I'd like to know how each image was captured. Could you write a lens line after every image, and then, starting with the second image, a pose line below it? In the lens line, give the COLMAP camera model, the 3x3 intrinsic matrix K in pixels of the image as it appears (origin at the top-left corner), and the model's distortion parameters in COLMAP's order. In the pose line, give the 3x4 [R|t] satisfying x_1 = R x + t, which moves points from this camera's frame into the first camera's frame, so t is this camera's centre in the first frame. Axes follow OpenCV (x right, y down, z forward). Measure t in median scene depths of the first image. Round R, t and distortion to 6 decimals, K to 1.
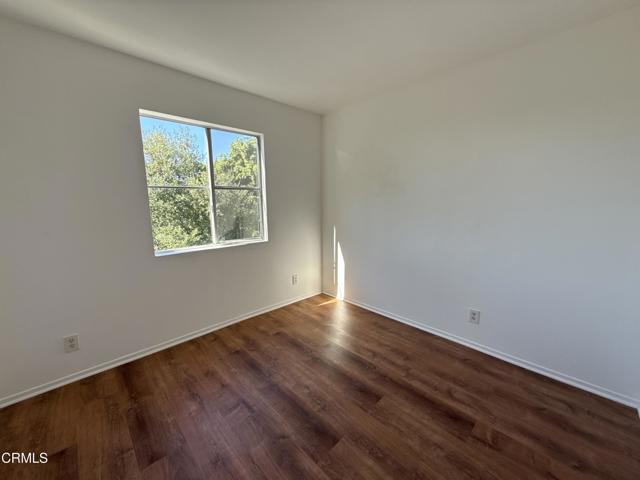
lens RADIAL K [[255.0, 0, 323.6], [0, 255.0, 237.0], [0, 0, 1]] dist [-0.000720, 0.000406]
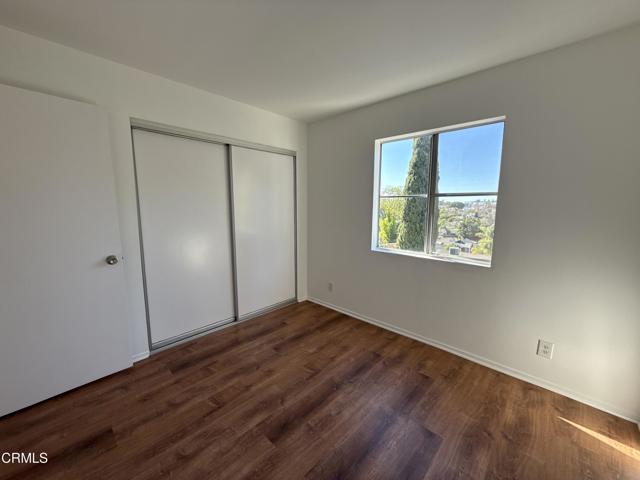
lens RADIAL K [[255.0, 0, 313.4], [0, 255.0, 237.9], [0, 0, 1]] dist [-0.000720, 0.000406]
pose [[0.021036, 0.130623, -0.991209, 0.787171], [-0.154668, 0.979918, 0.125853, -0.131824], [0.987742, 0.150661, 0.040817, 0.807883]]
